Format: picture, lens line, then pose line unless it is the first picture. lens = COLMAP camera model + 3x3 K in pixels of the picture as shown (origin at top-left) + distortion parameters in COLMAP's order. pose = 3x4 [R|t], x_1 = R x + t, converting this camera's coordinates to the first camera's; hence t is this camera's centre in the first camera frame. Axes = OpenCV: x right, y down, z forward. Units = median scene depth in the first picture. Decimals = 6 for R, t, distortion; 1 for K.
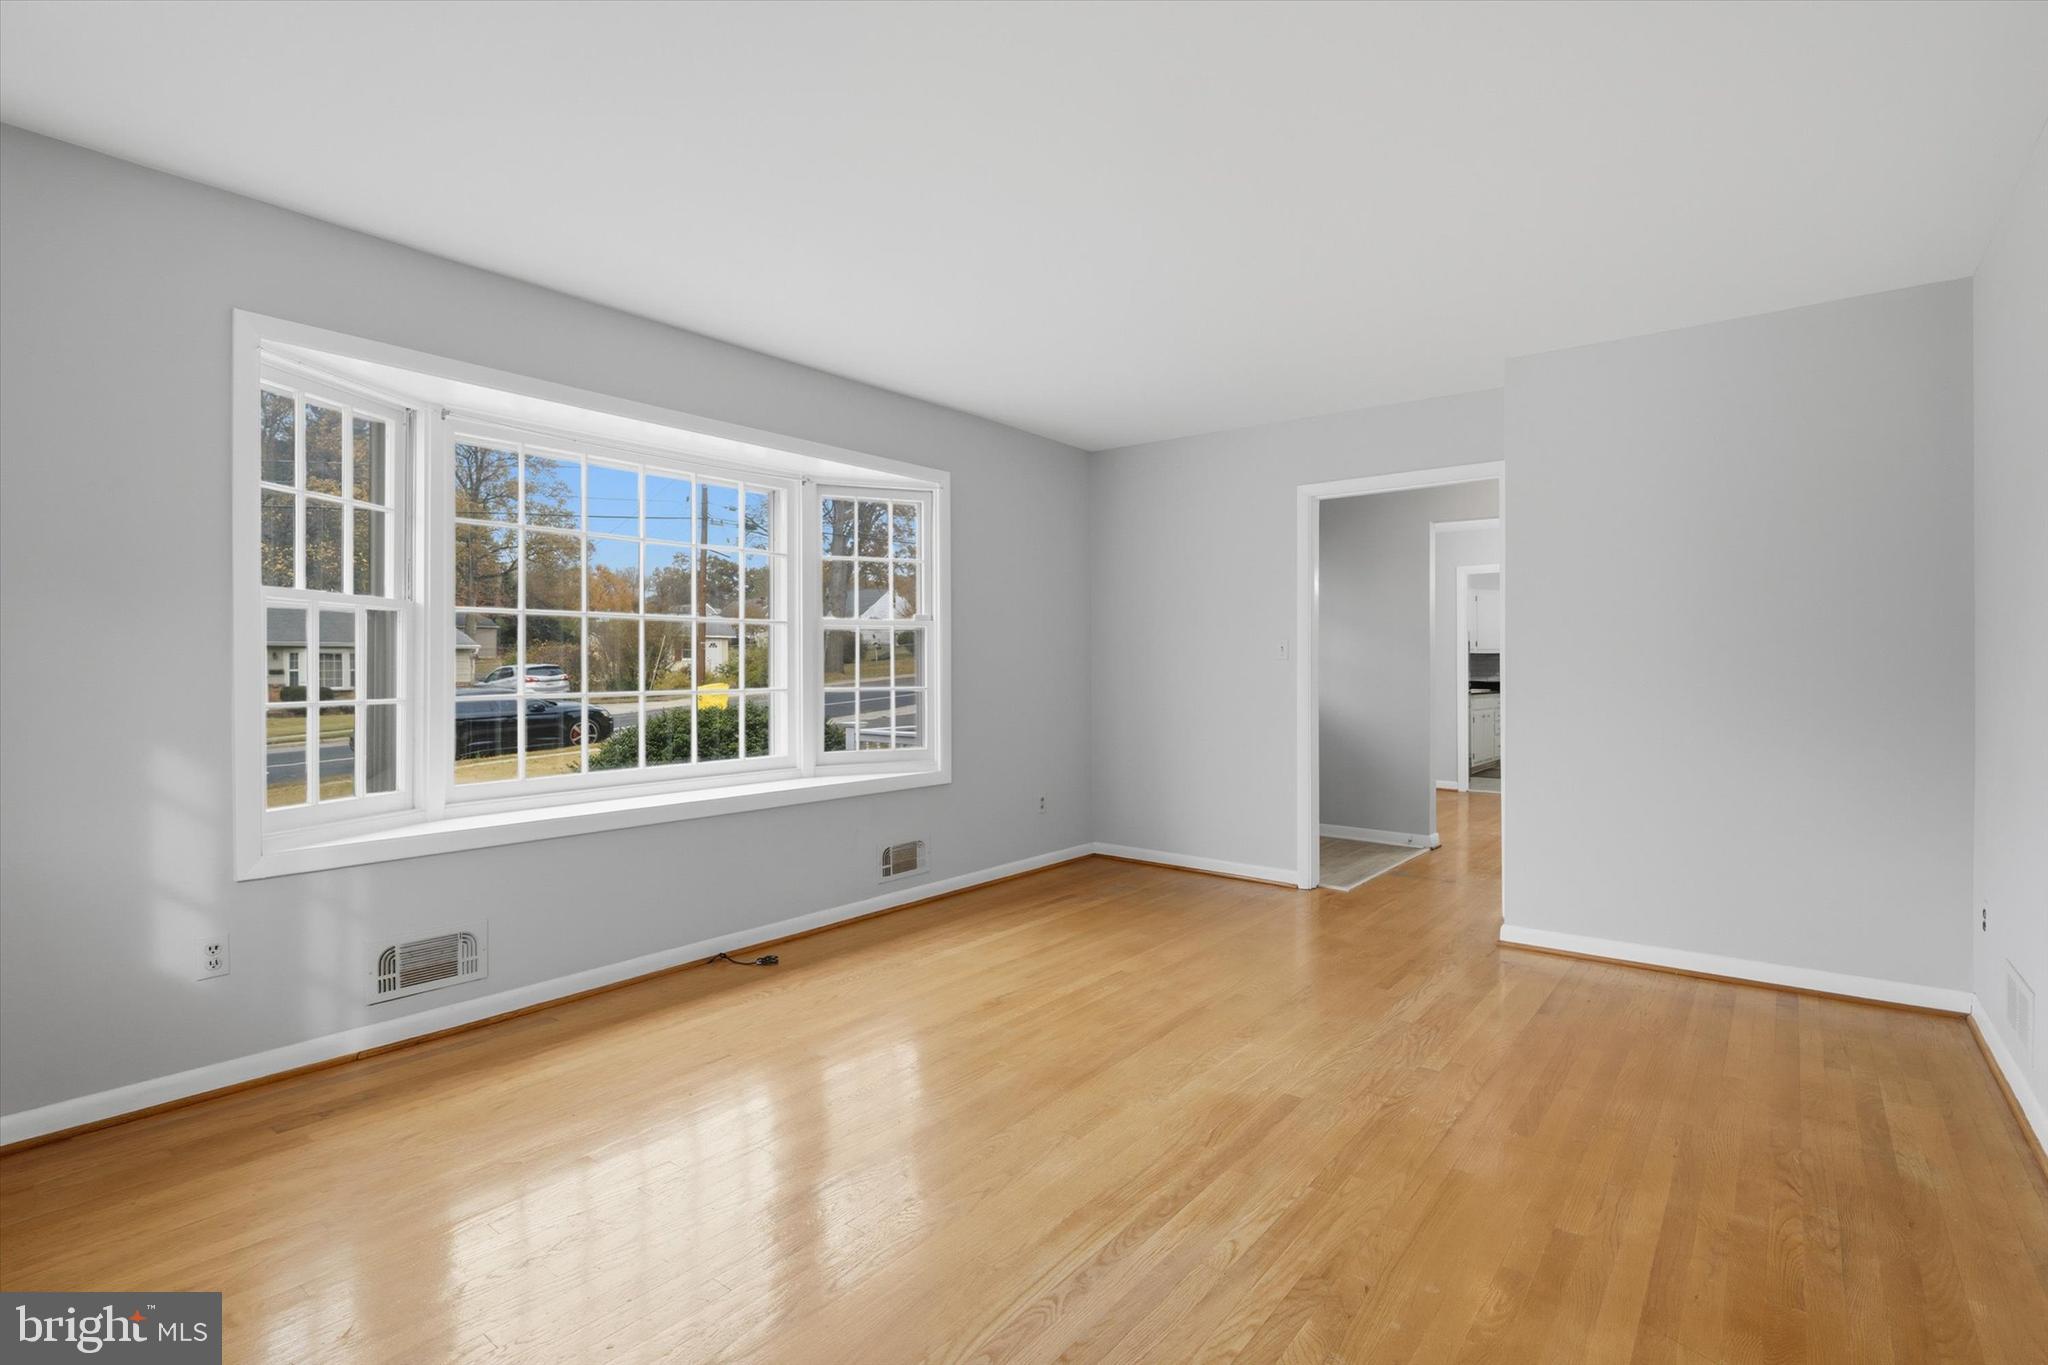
lens RADIAL K [[959.7, 0, 1045.8], [0, 959.7, 677.3], [0, 0, 1]] dist [-0.011992, -0.000875]
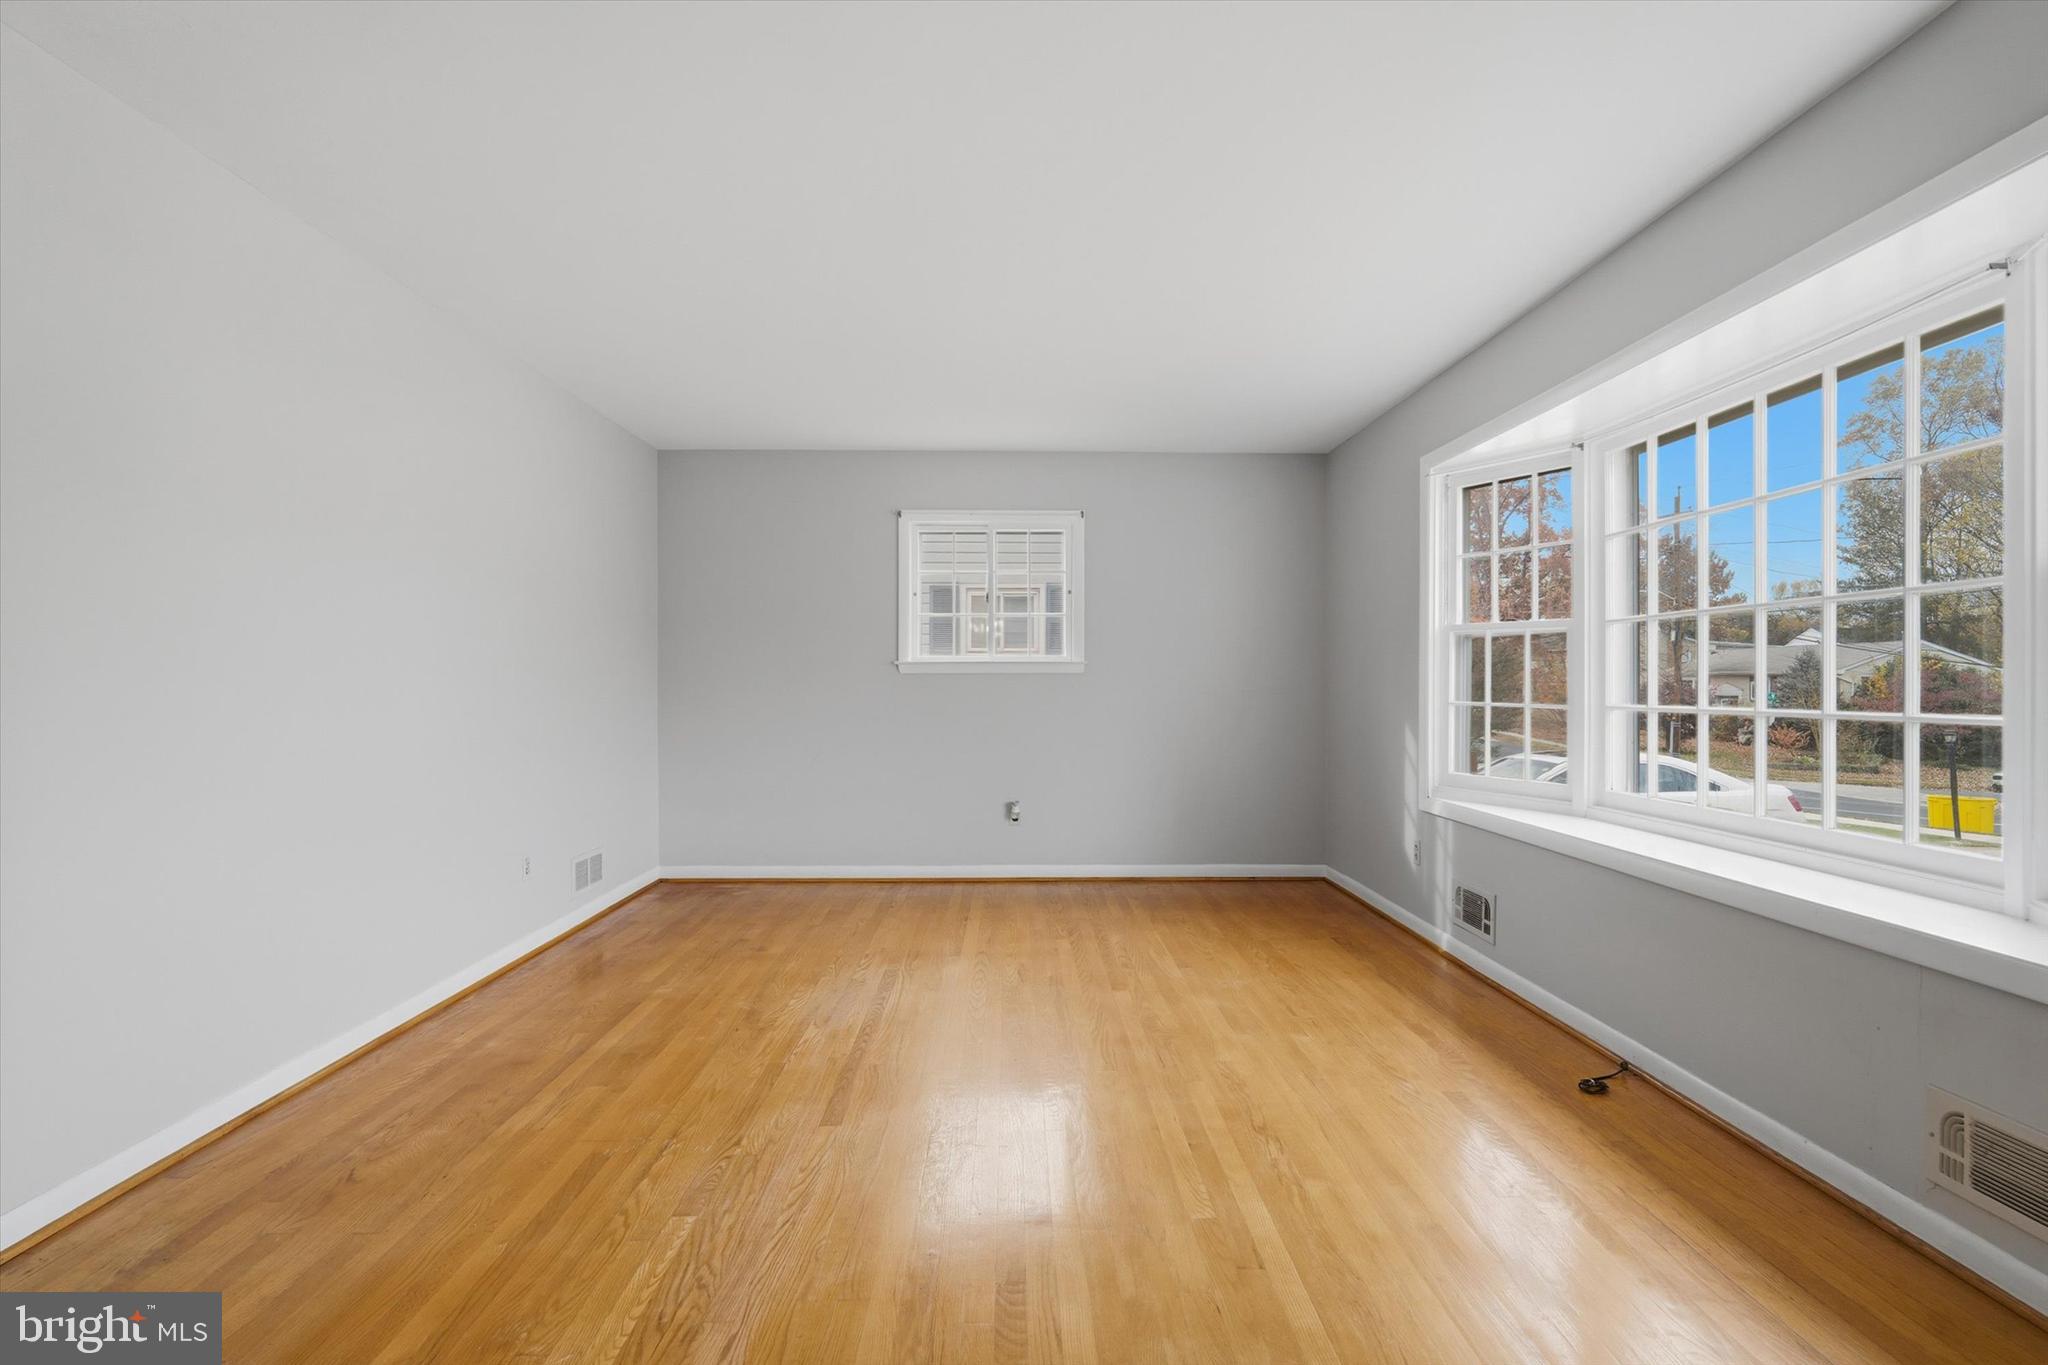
lens RADIAL K [[957.7, 0, 1026.3], [0, 957.7, 676.6], [0, 0, 1]] dist [-0.001963, -0.002001]
pose [[-0.781016, -0.000750, -0.624510, 0.604508], [-0.003395, 0.999990, 0.003045, -0.013953], [0.624501, 0.004499, -0.781011, 1.600561]]
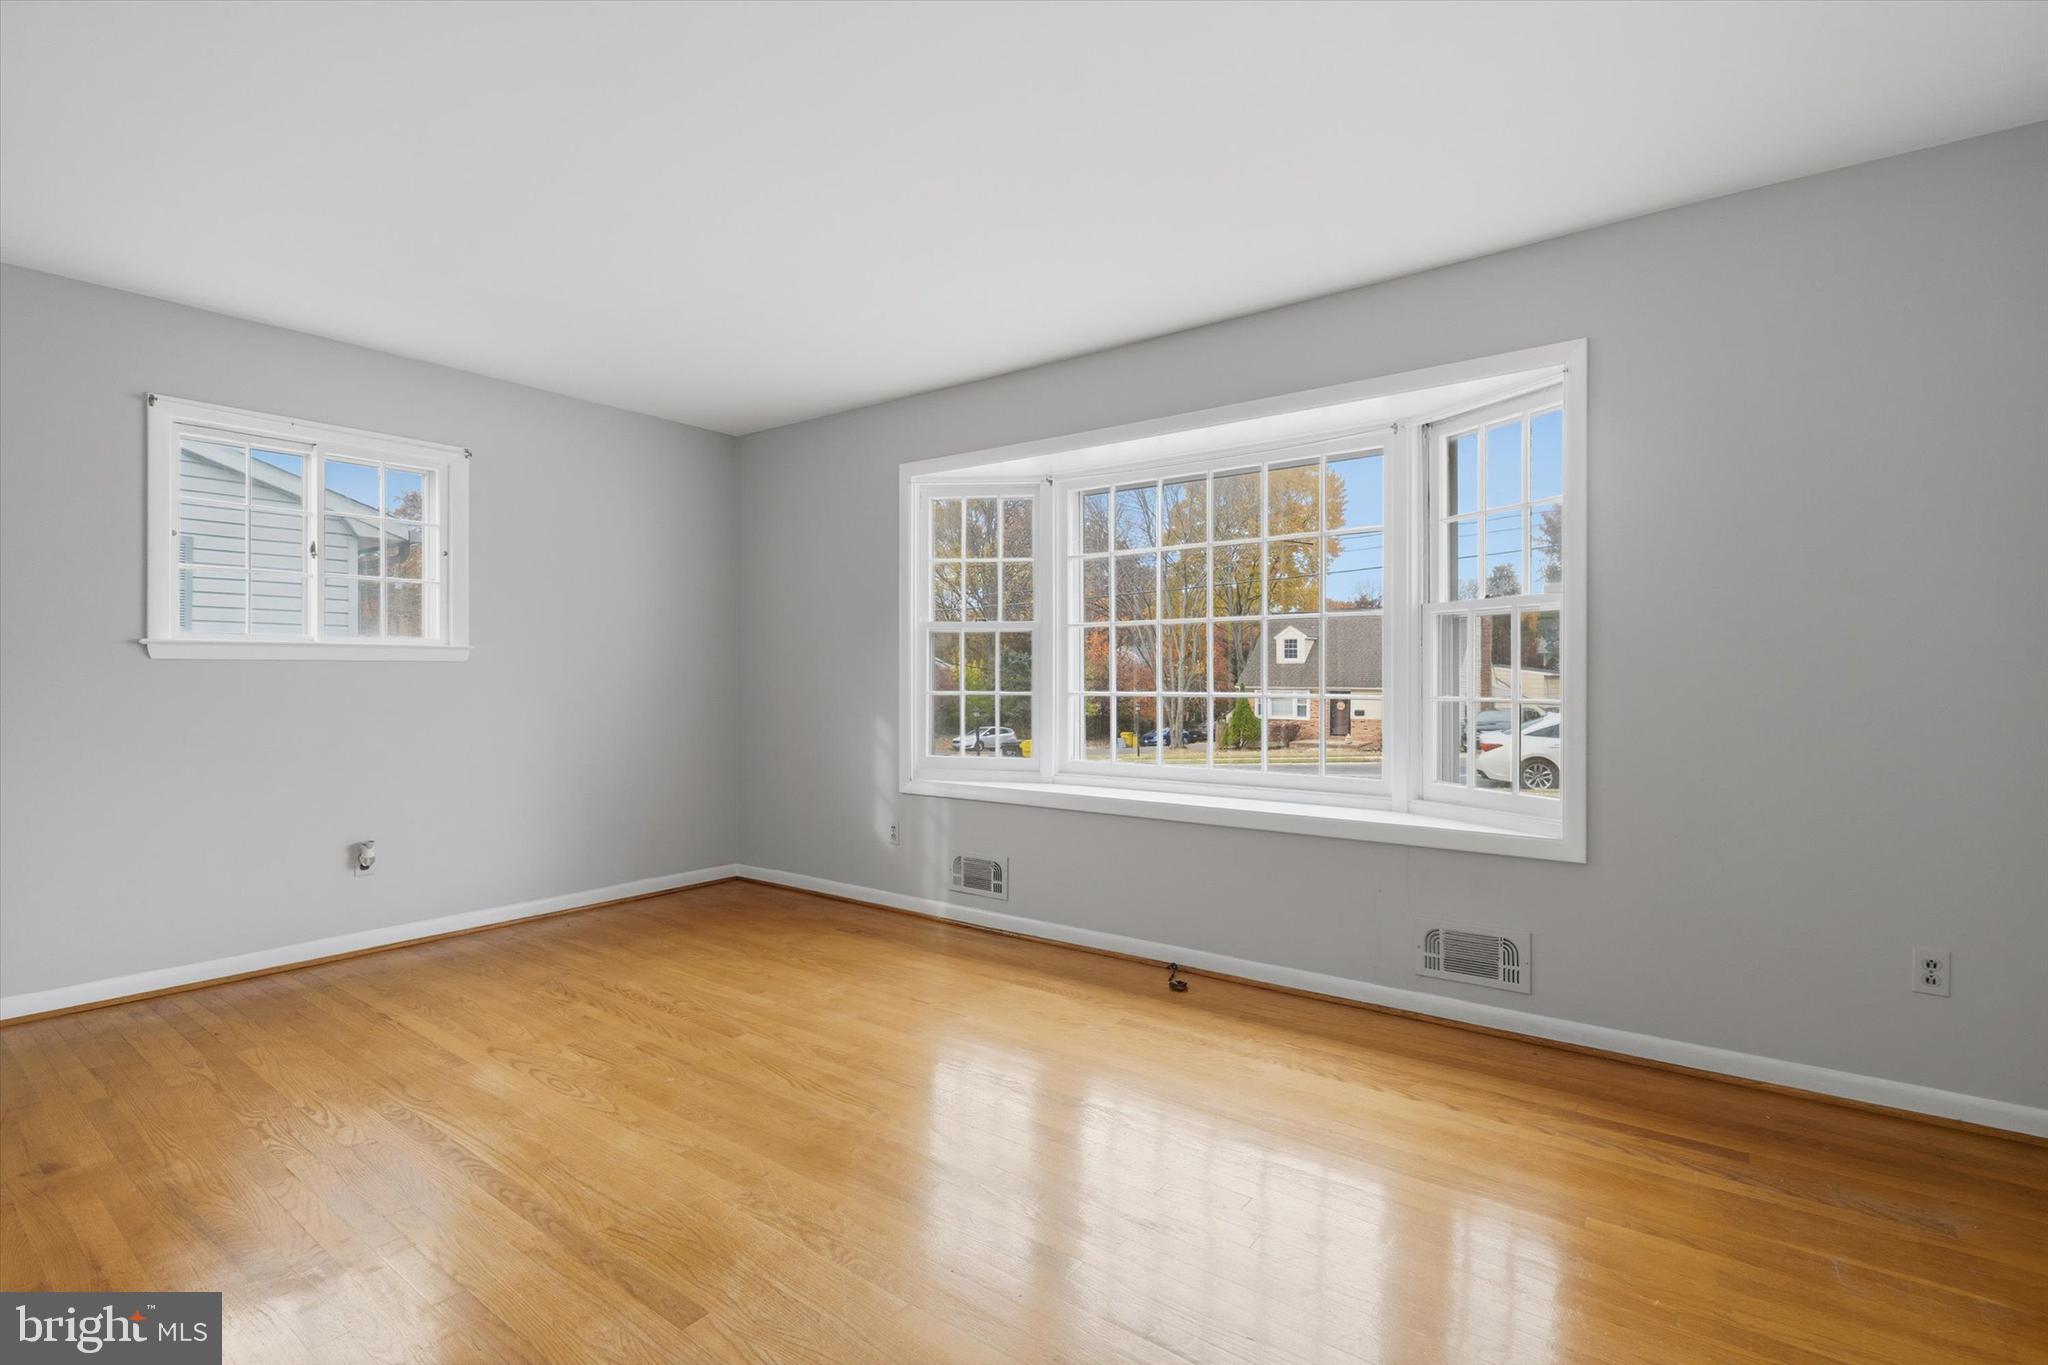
lens RADIAL K [[957.7, 0, 1026.3], [0, 957.7, 676.6], [0, 0, 1]] dist [-0.001963, -0.002001]
pose [[0.009991, 0.004920, -0.999938, 0.783330], [-0.008726, 0.999950, 0.004833, -0.007644], [0.999912, 0.008678, 0.010034, 1.041878]]
